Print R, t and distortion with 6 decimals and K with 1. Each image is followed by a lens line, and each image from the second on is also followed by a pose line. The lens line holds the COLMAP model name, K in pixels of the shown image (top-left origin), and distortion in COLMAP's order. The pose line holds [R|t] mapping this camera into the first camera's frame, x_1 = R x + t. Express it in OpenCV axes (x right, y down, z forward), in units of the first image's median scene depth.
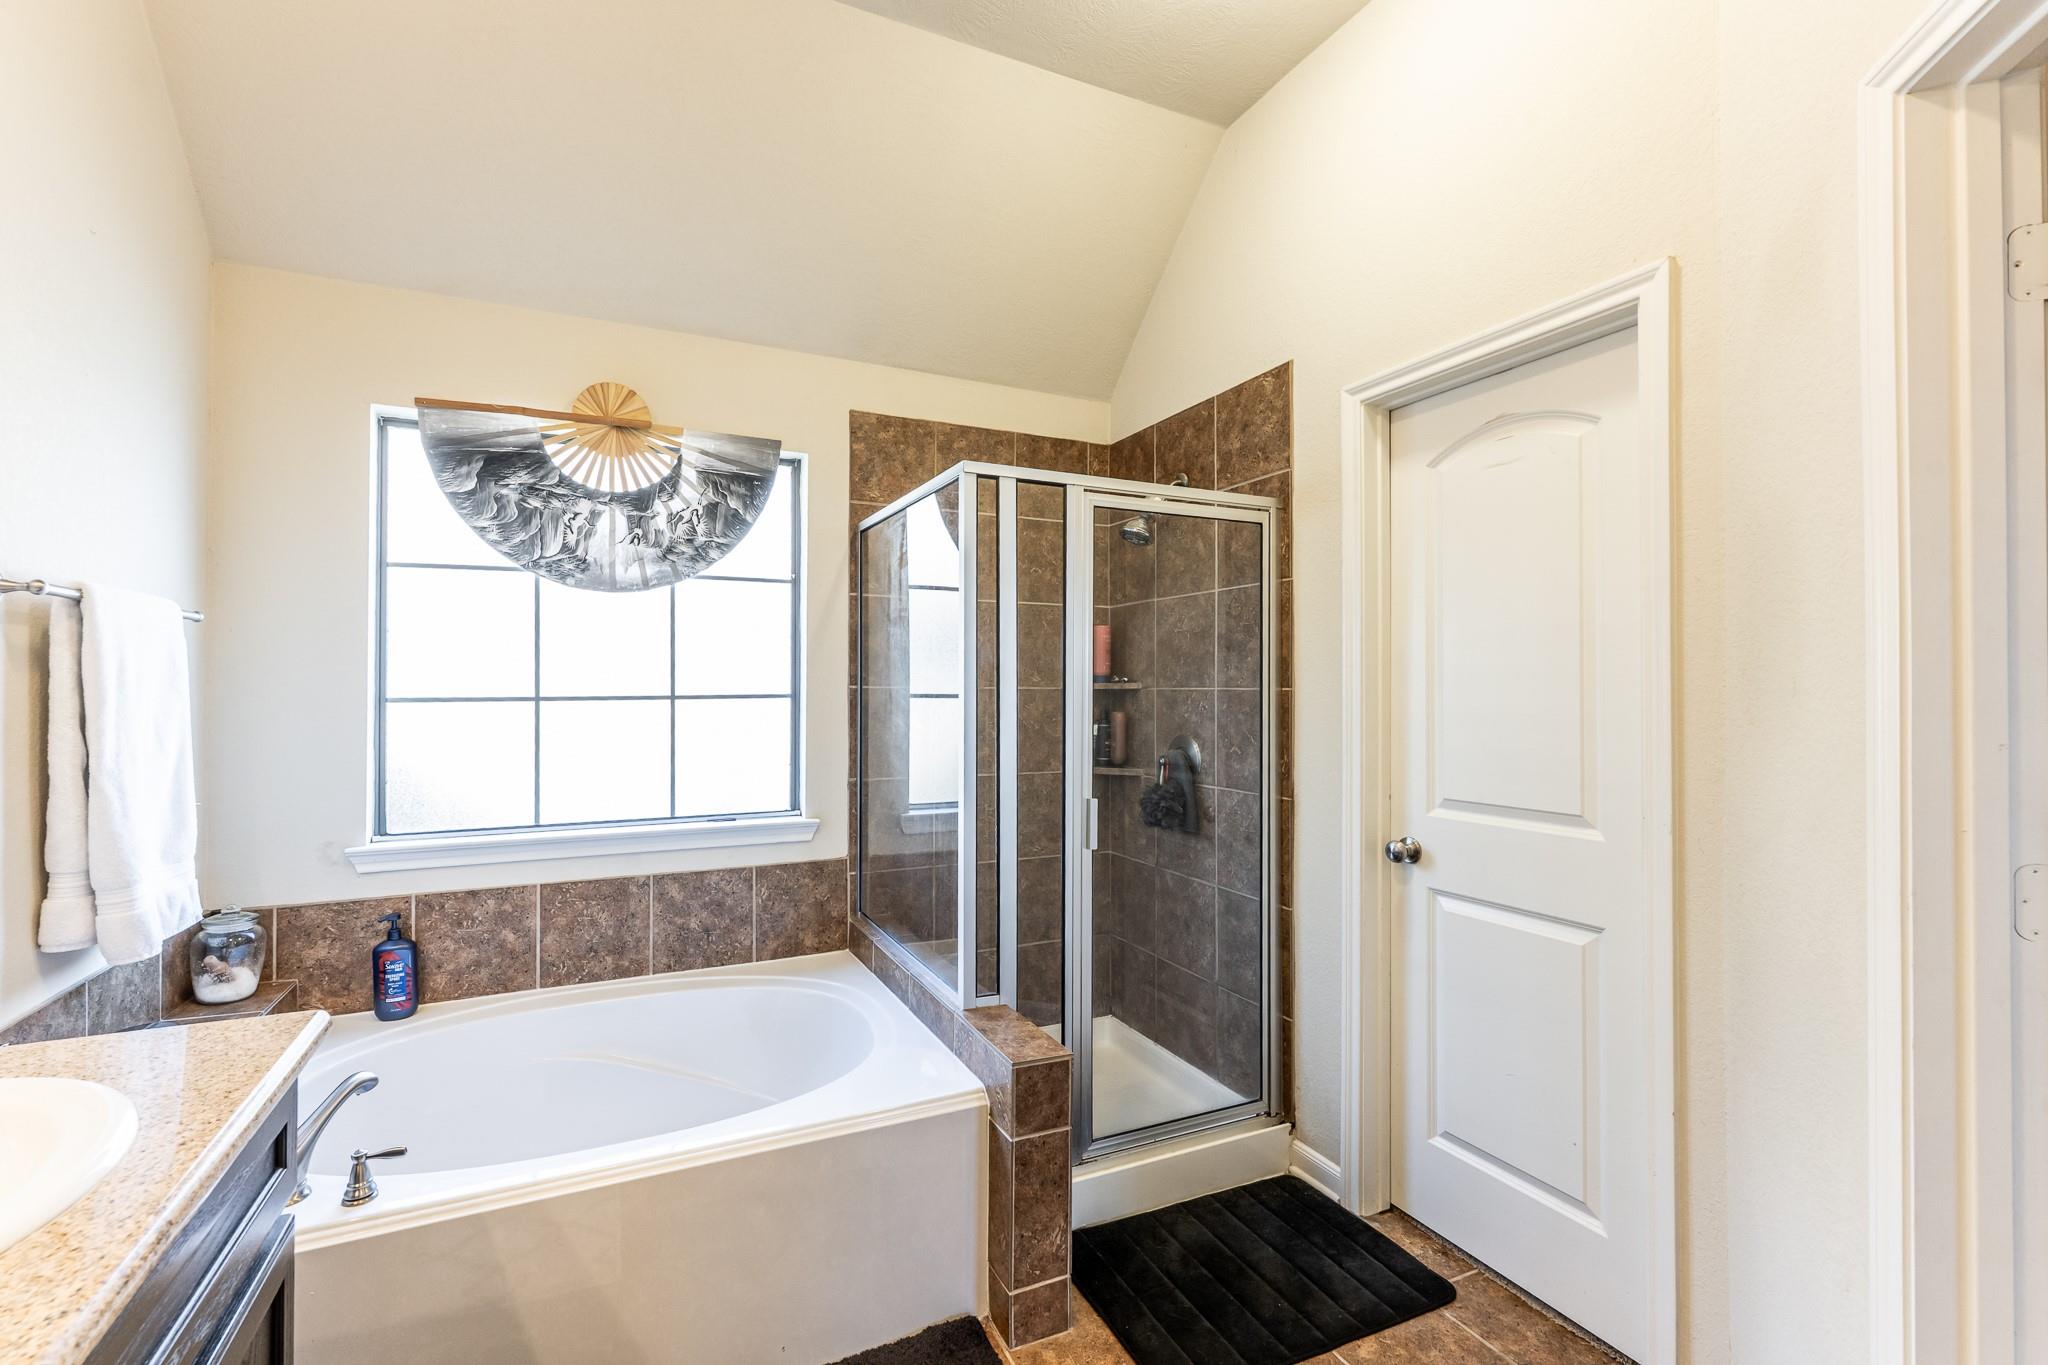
lens RADIAL K [[847.8, 0, 940.6], [0, 847.8, 680.3], [0, 0, 1]] dist [-0.001325, -0.000134]
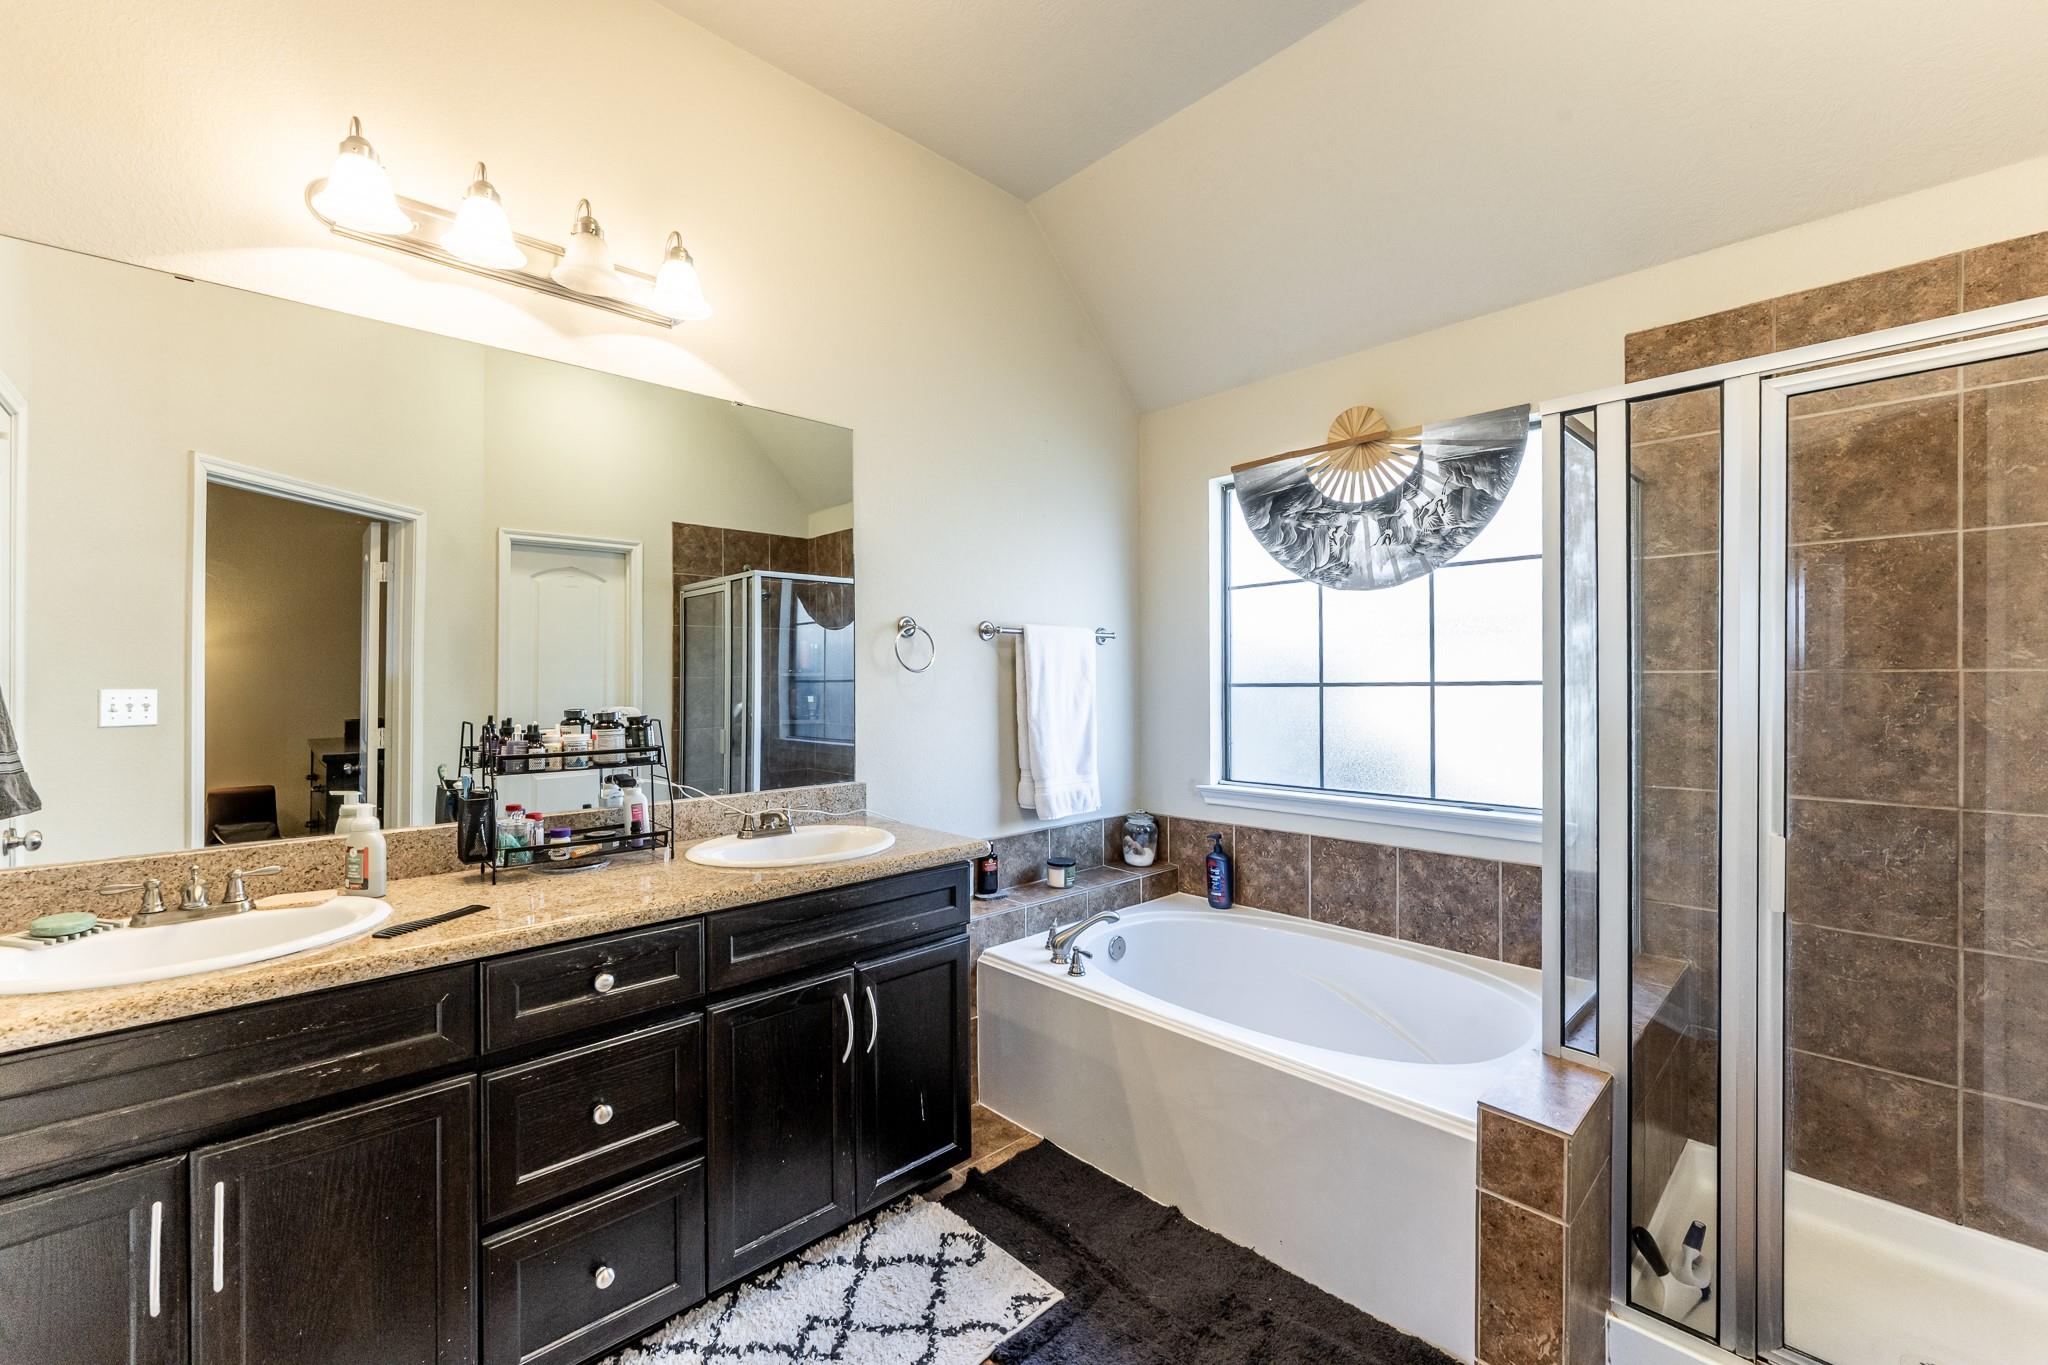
lens RADIAL K [[833.9, 0, 1024.6], [0, 833.9, 682.4], [0, 0, 1]] dist [-0.000729, -0.000055]
pose [[0.353533, 0.001102, -0.935421, 0.499718], [0.014447, 0.999874, 0.006638, 0.004697], [0.935311, -0.015861, 0.353472, 0.182586]]
